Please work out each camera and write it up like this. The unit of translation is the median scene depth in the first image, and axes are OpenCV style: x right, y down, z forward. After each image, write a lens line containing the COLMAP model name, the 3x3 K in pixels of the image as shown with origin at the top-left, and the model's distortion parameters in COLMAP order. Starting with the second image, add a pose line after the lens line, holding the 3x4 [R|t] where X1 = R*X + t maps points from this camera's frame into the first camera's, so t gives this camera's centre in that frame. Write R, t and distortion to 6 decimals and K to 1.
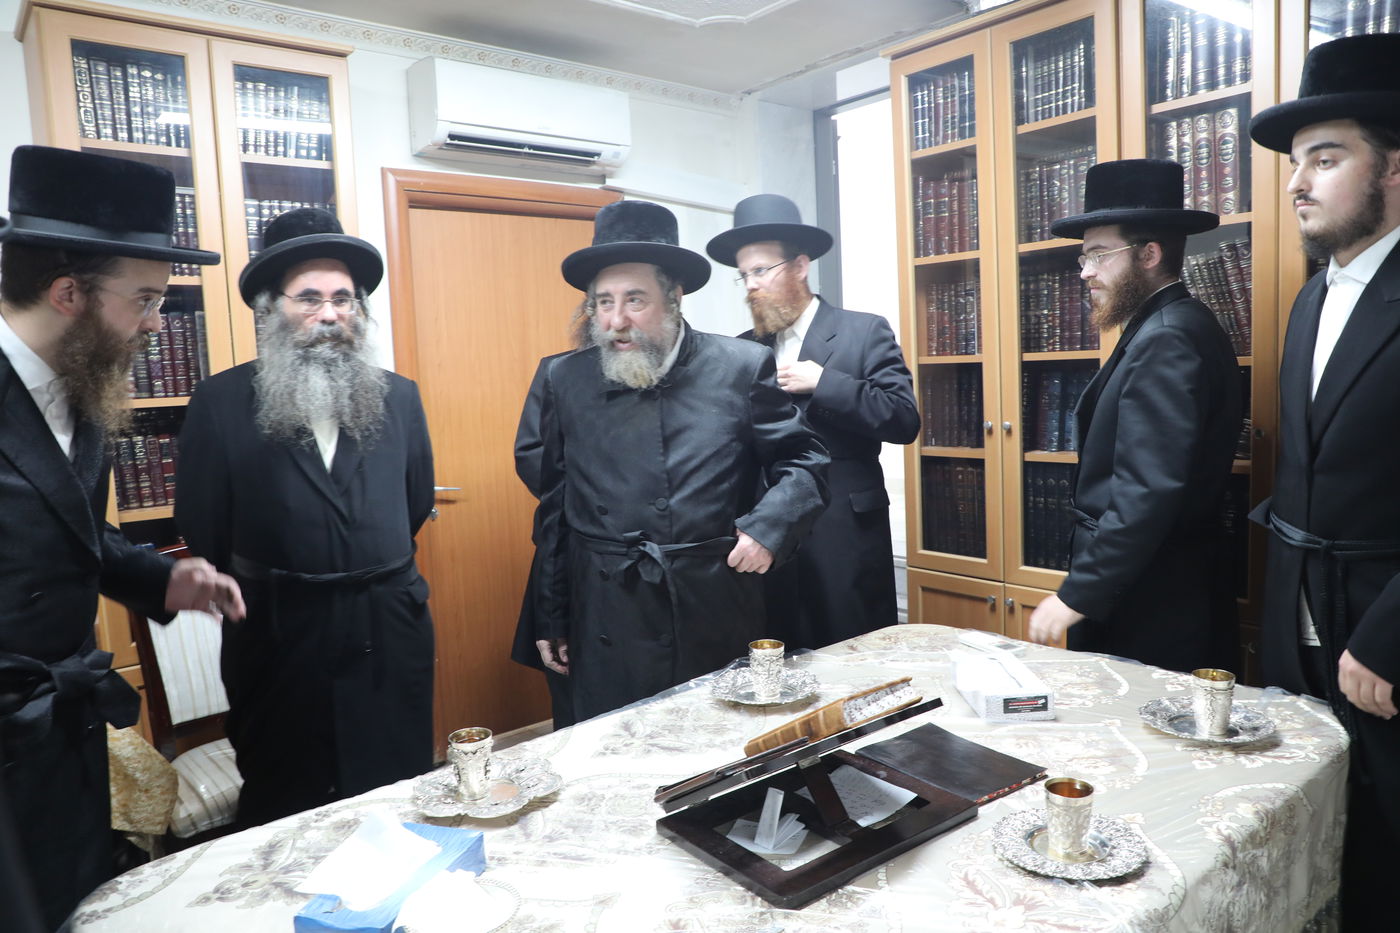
lens RADIAL K [[959.9, 0, 699.1], [0, 959.9, 468.9], [0, 0, 1]] dist [-0.075219, 0.038042]
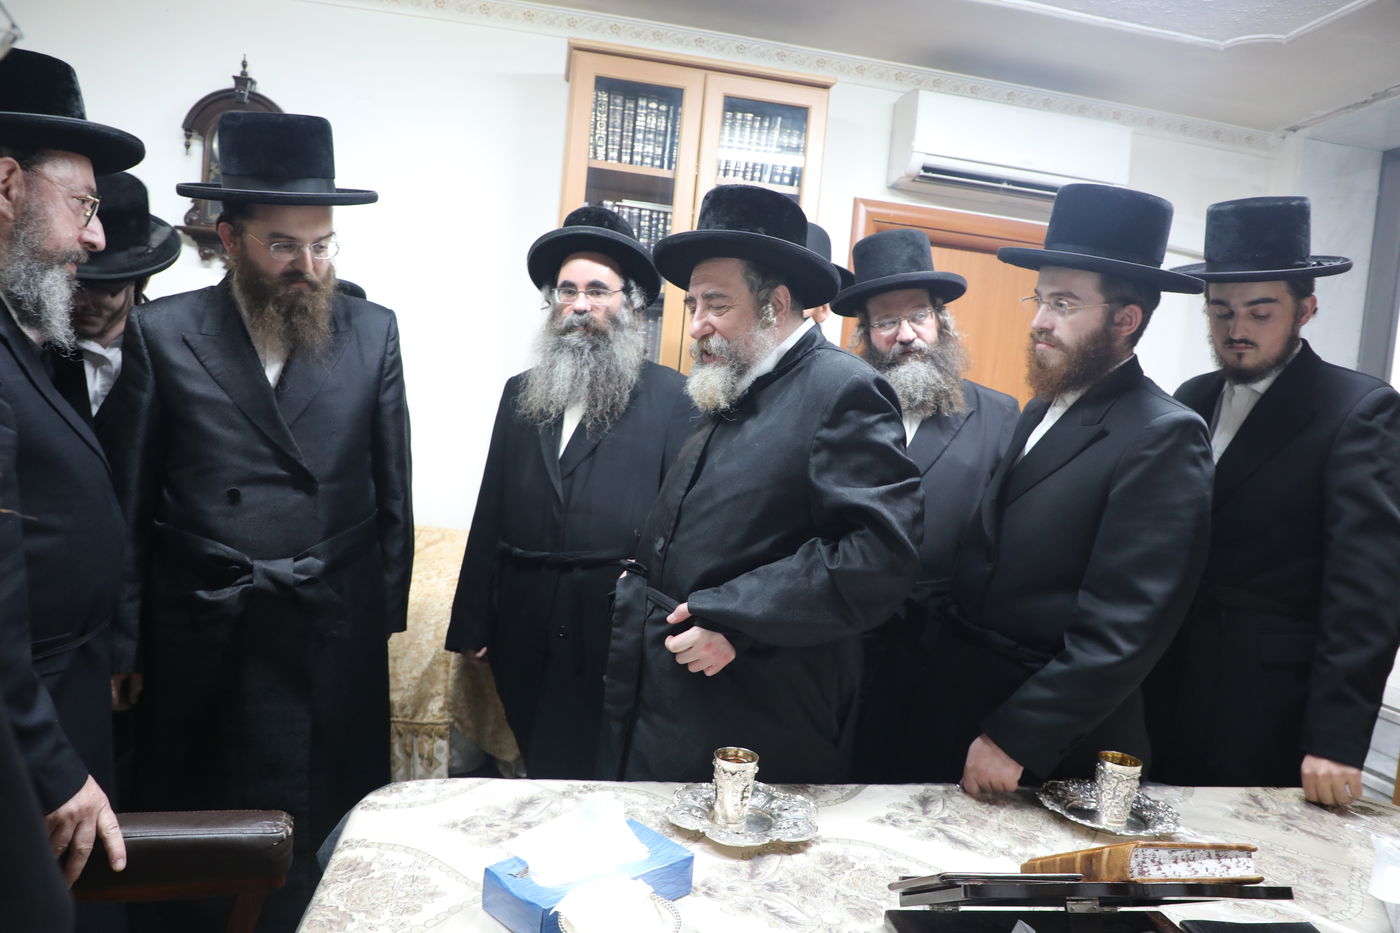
lens RADIAL K [[959.9, 0, 692.5], [0, 959.9, 468.4], [0, 0, 1]] dist [-0.075219, 0.038042]
pose [[0.854922, 0.152814, -0.495738, 0.125201], [-0.178813, 0.983870, -0.005087, 0.007781], [0.486964, 0.092993, 0.868457, 0.098173]]
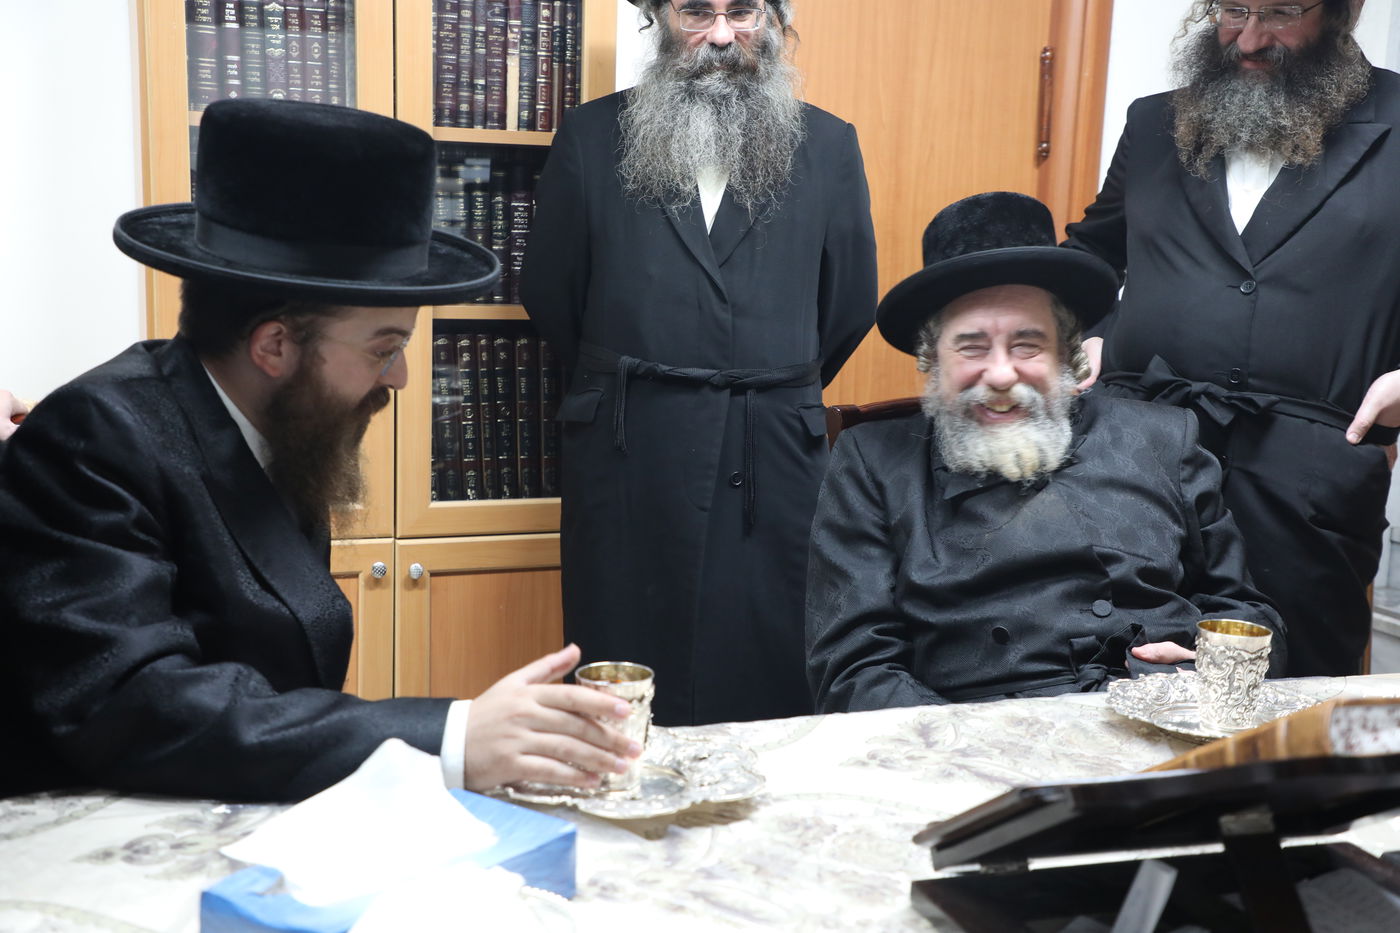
lens RADIAL K [[1639.4, 0, 691.5], [0, 1639.4, 465.2], [0, 0, 1]] dist [0.110406, 0.000000]
pose [[0.939912, 0.120562, -0.319422, 0.073966], [-0.107065, 0.992467, 0.059554, 0.082232], [0.324196, -0.021777, 0.945739, 0.099608]]
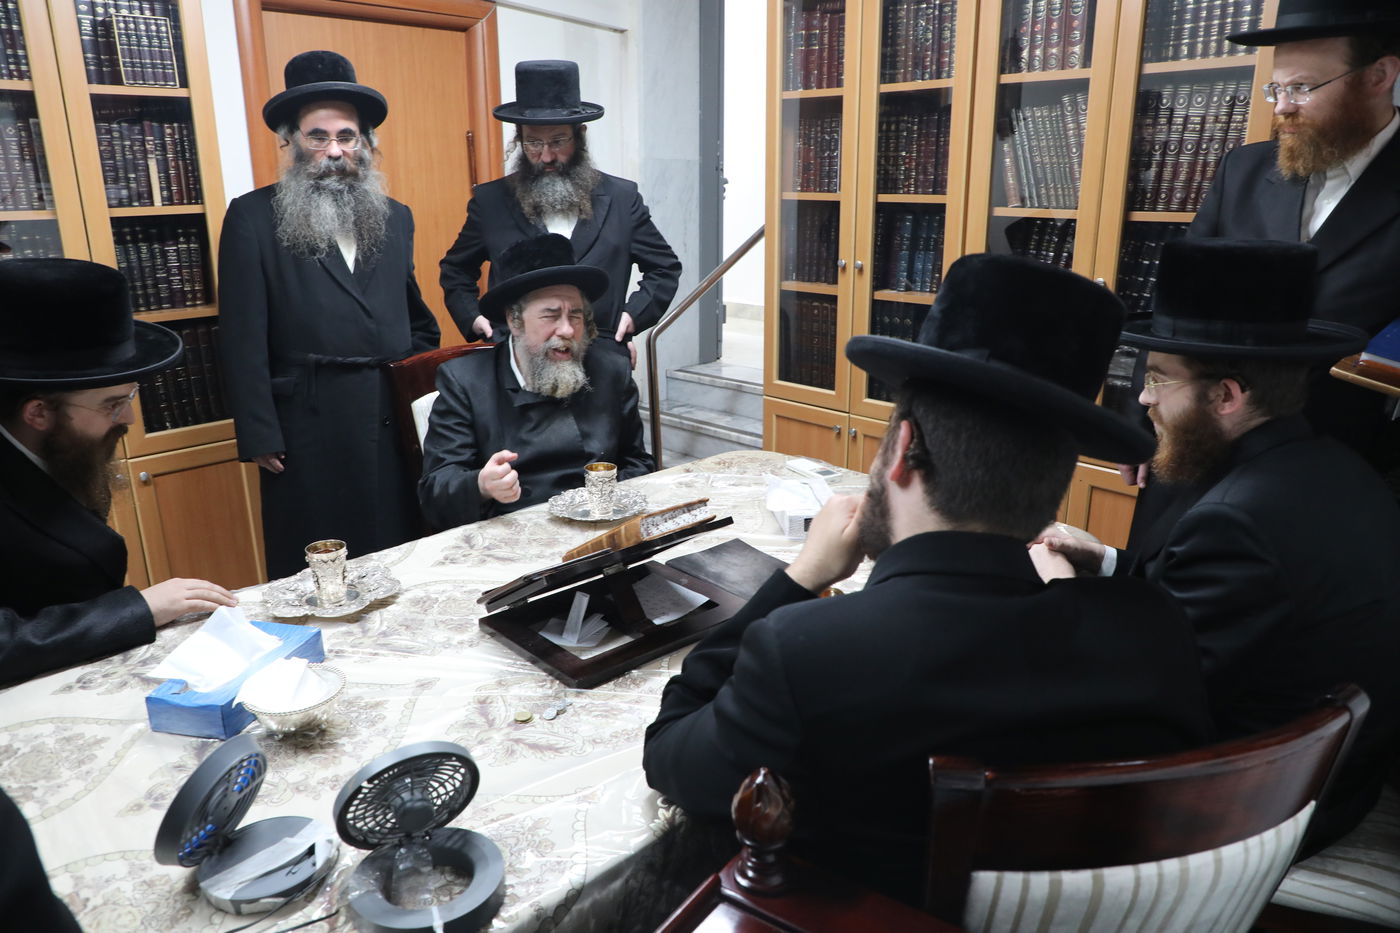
lens RADIAL K [[959.9, 0, 697.6], [0, 959.9, 474.7], [0, 0, 1]] dist [-0.075219, 0.038042]
pose [[0.994674, 0.012524, 0.102305, 0.071962], [-0.031731, 0.981591, 0.188339, -0.018192], [-0.098063, -0.190582, 0.976761, -0.083144]]
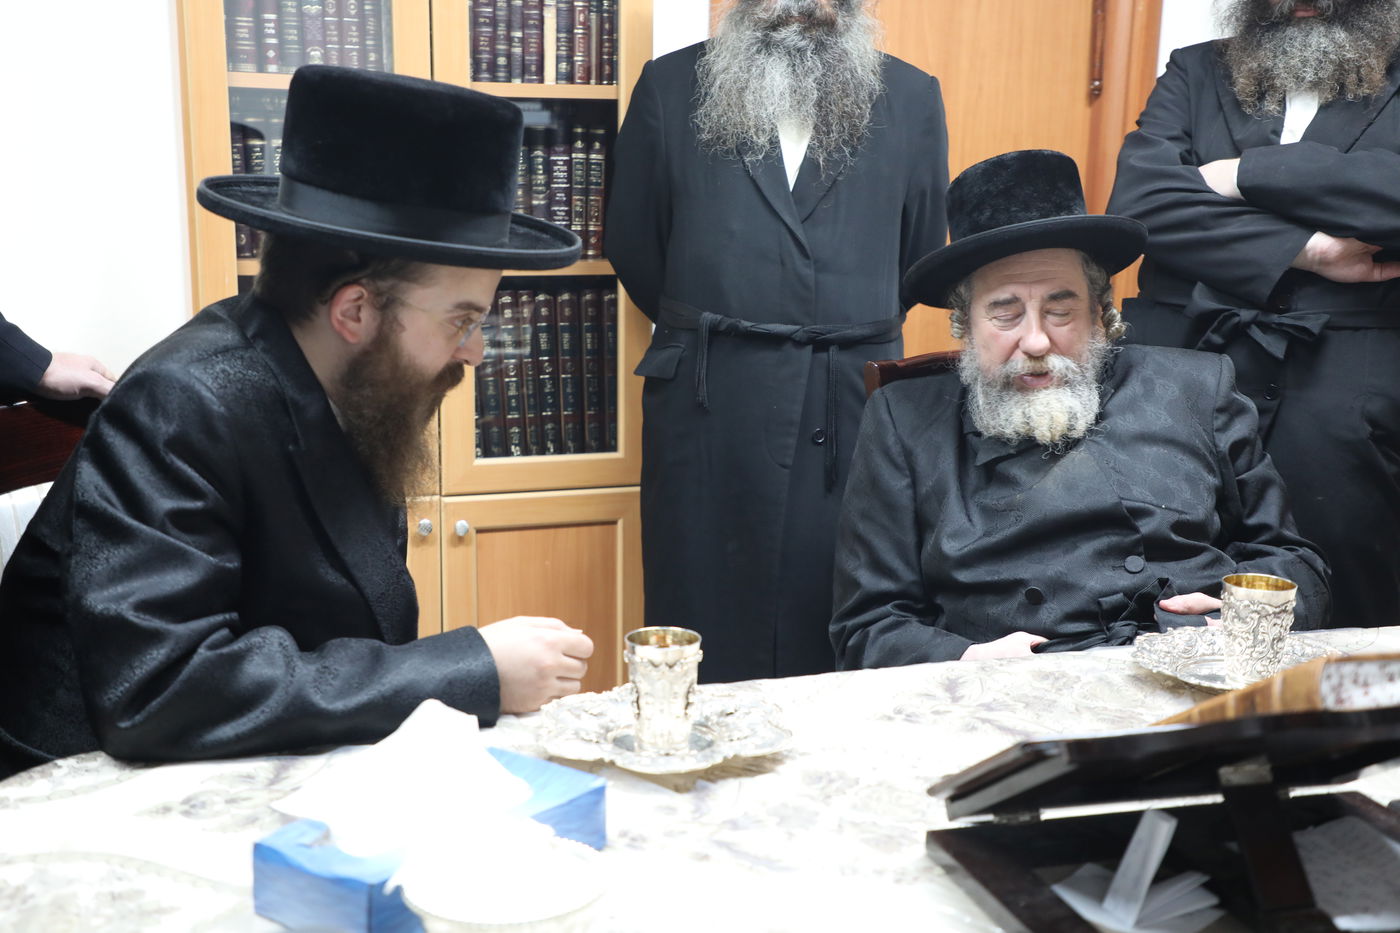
lens RADIAL K [[1685.6, 0, 695.2], [0, 1685.6, 472.1], [0, 0, 1]] dist [0.123627, 0.000000]
pose [[0.930418, 0.121278, -0.345854, 0.102793], [-0.091740, 0.990689, 0.100598, 0.066014], [0.354834, -0.061869, 0.932880, 0.062422]]
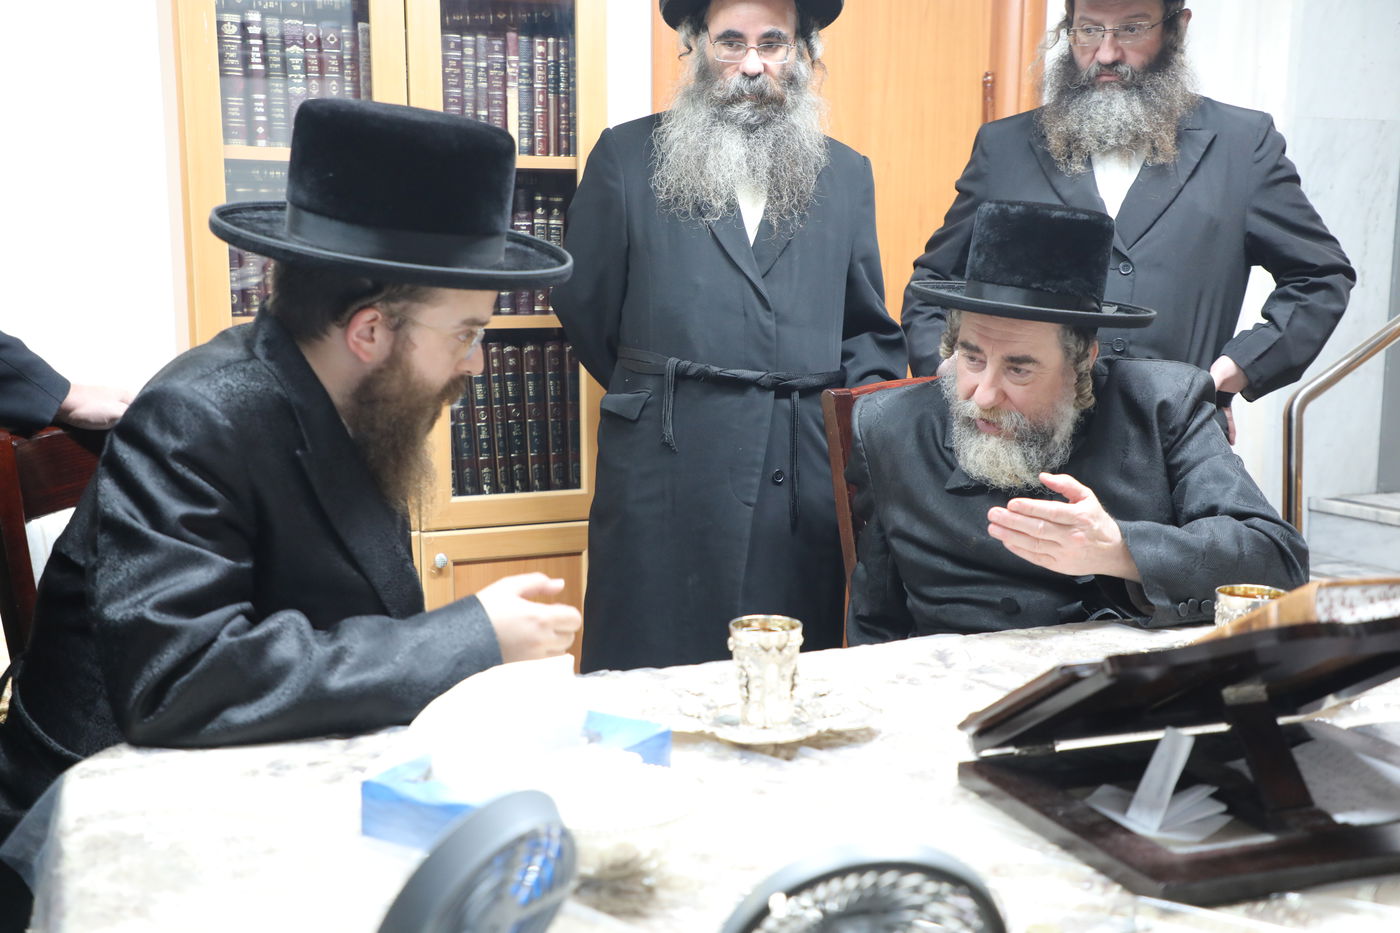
lens RADIAL K [[1546.3, 0, 698.4], [0, 1546.3, 463.6], [0, 0, 1]] dist [0.095808, 0.000000]
pose [[0.954608, 0.083377, -0.285956, 0.045719], [-0.074118, 0.996319, 0.043073, 0.116166], [0.288495, -0.019923, 0.957274, 0.025747]]
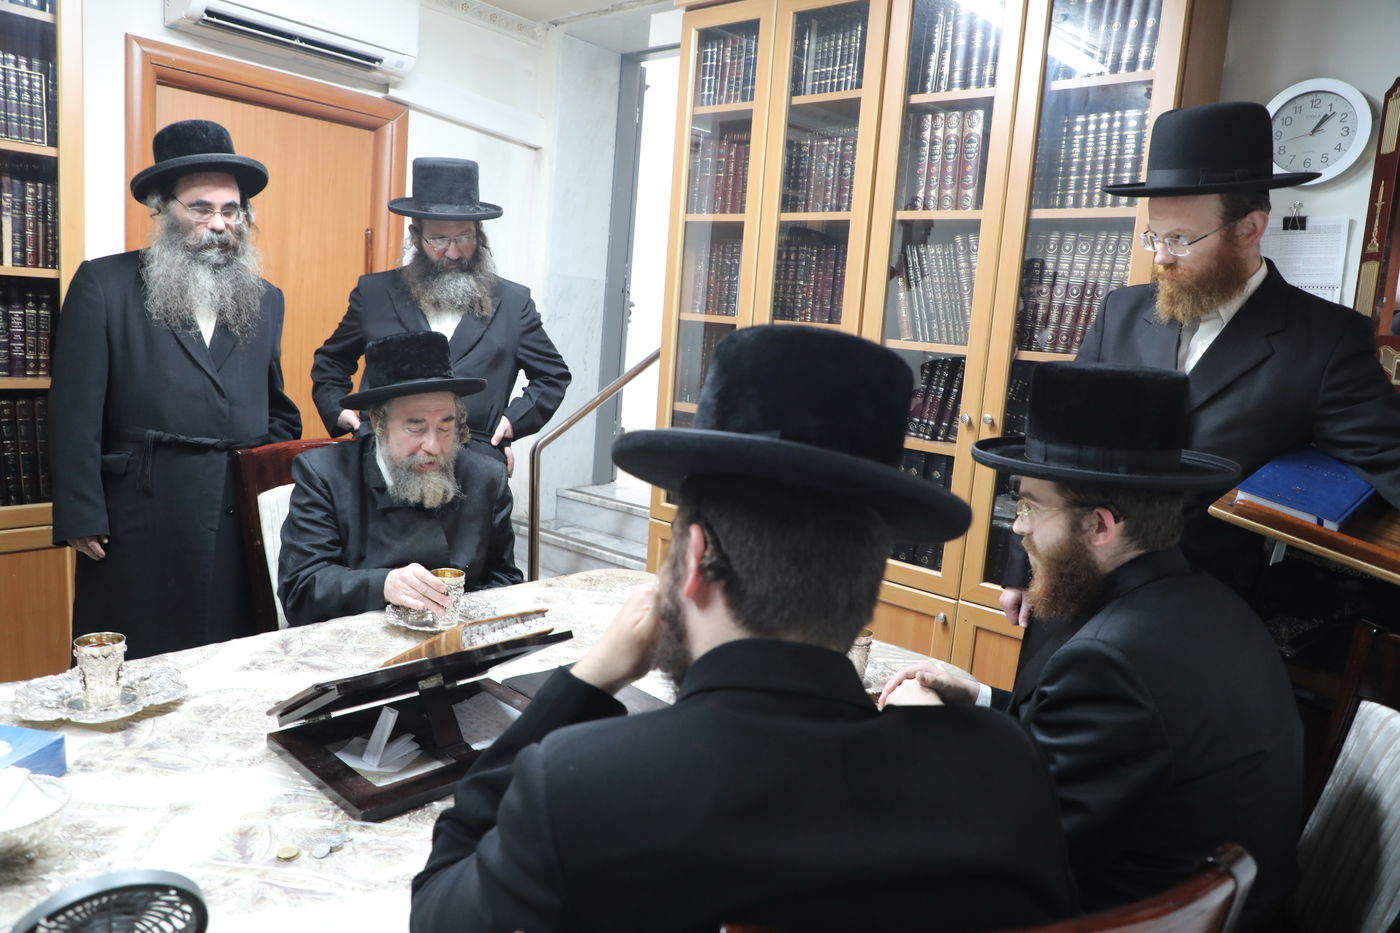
lens RADIAL K [[959.9, 0, 705.6], [0, 959.9, 475.2], [0, 0, 1]] dist [-0.075219, 0.038042]
pose [[0.976131, 0.092570, 0.196468, 0.134352], [-0.103157, 0.993676, 0.044335, 0.011302], [-0.191121, -0.063544, 0.979507, -0.015713]]
